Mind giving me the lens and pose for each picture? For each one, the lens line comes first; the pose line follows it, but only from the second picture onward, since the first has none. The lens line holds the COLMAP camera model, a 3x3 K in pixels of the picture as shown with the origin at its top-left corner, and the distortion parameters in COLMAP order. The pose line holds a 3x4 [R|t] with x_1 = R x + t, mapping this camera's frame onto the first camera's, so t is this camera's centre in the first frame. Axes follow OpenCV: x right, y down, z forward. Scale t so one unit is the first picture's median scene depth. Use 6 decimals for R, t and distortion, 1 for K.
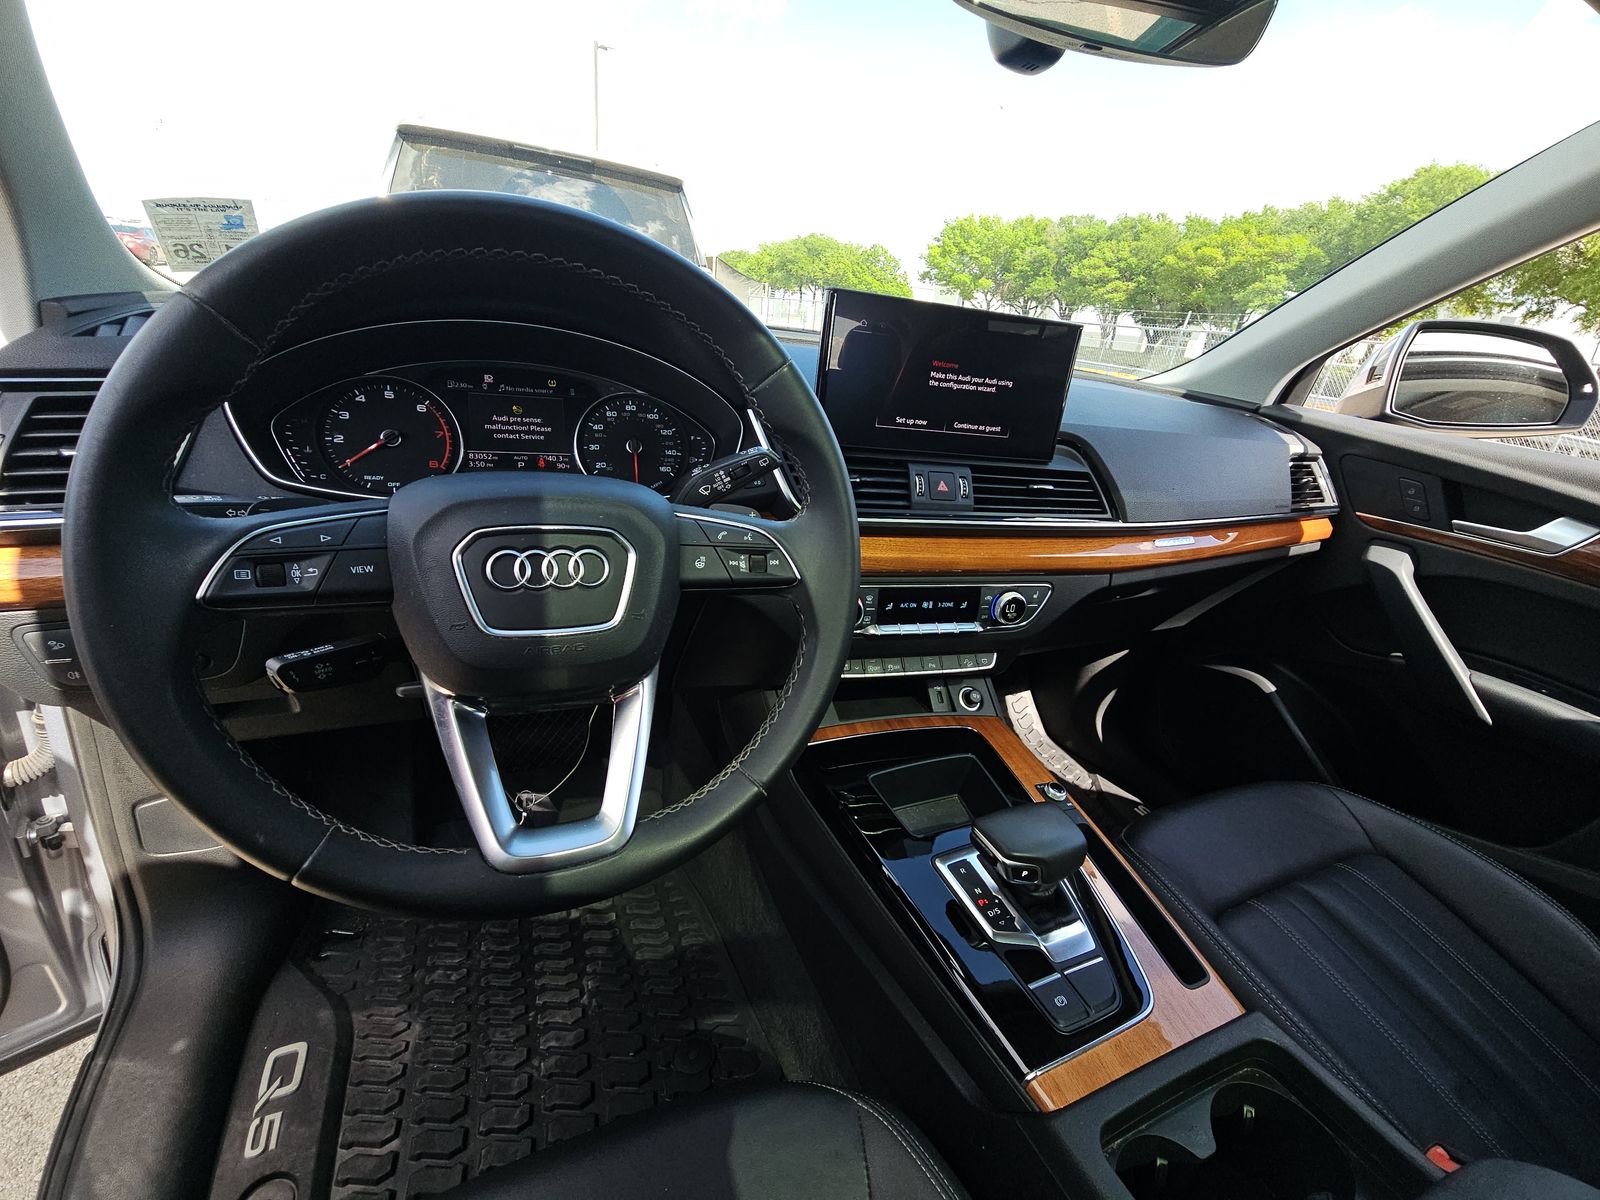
lens RADIAL K [[648.0, 0, 807.6], [0, 648.0, 603.3], [0, 0, 1]] dist [-0.001829, -0.006387]
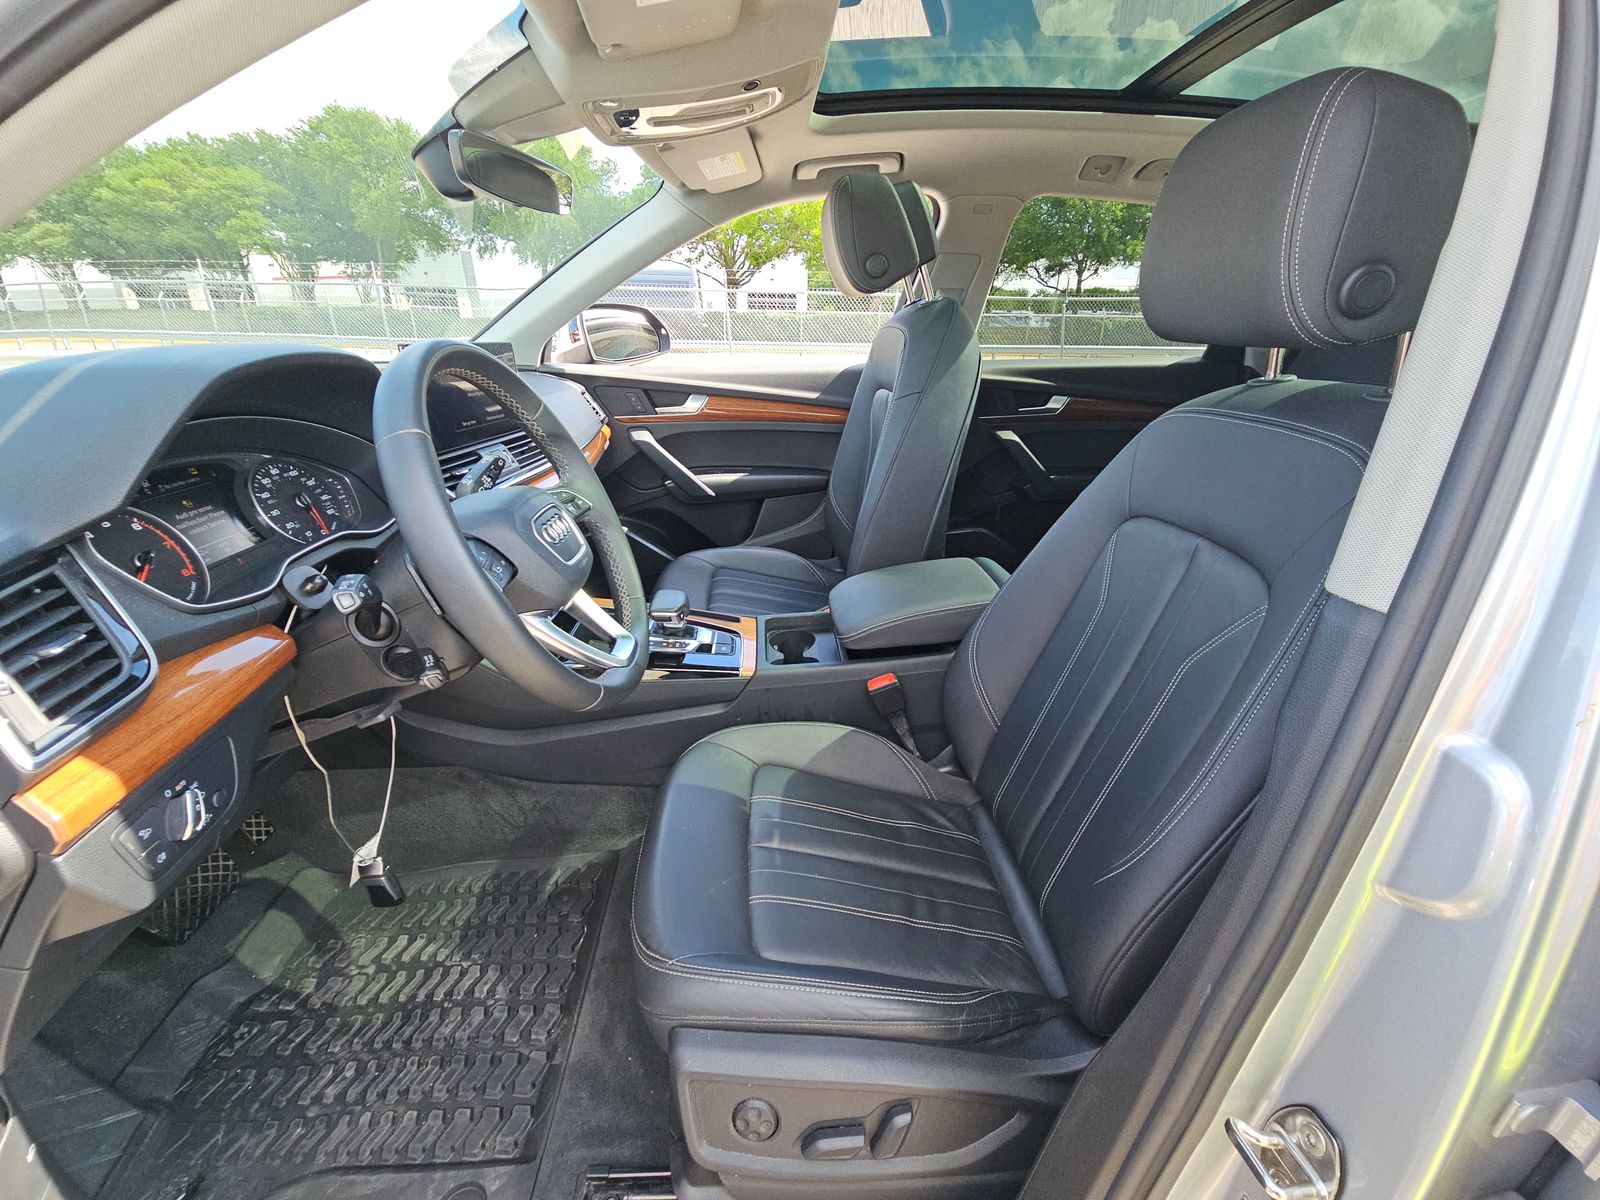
lens RADIAL K [[648.0, 0, 792.9], [0, 648.0, 602.3], [0, 0, 1]] dist [-0.001829, -0.006387]
pose [[0.356497, -0.460919, 0.812689, -0.975433], [0.398480, 0.861769, 0.313956, -0.101316], [-0.845058, 0.211915, 0.490885, -0.261387]]
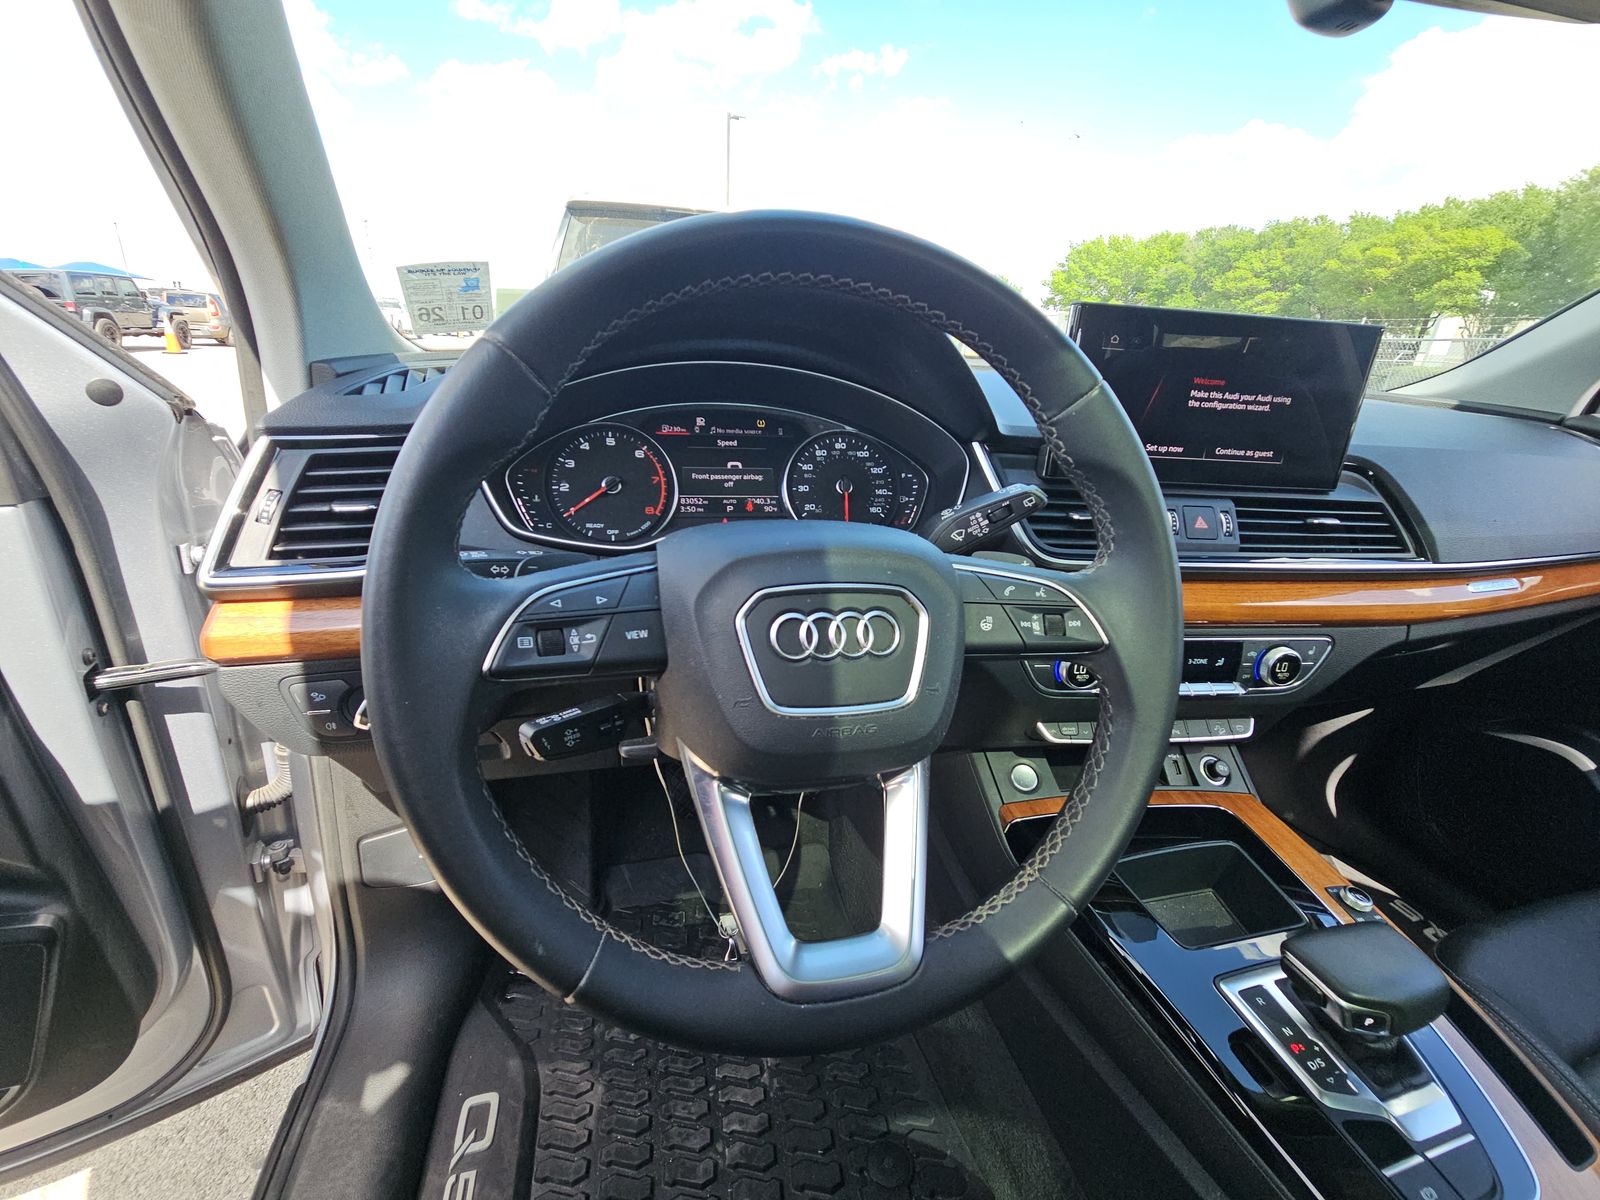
lens RADIAL K [[648.0, 0, 808.3], [0, 648.0, 603.2], [0, 0, 1]] dist [-0.001829, -0.006387]
pose [[0.983907, 0.004373, -0.178626, -0.152216], [-0.013337, 0.998709, -0.049016, -0.028250], [0.178181, 0.050610, 0.982695, 0.083014]]
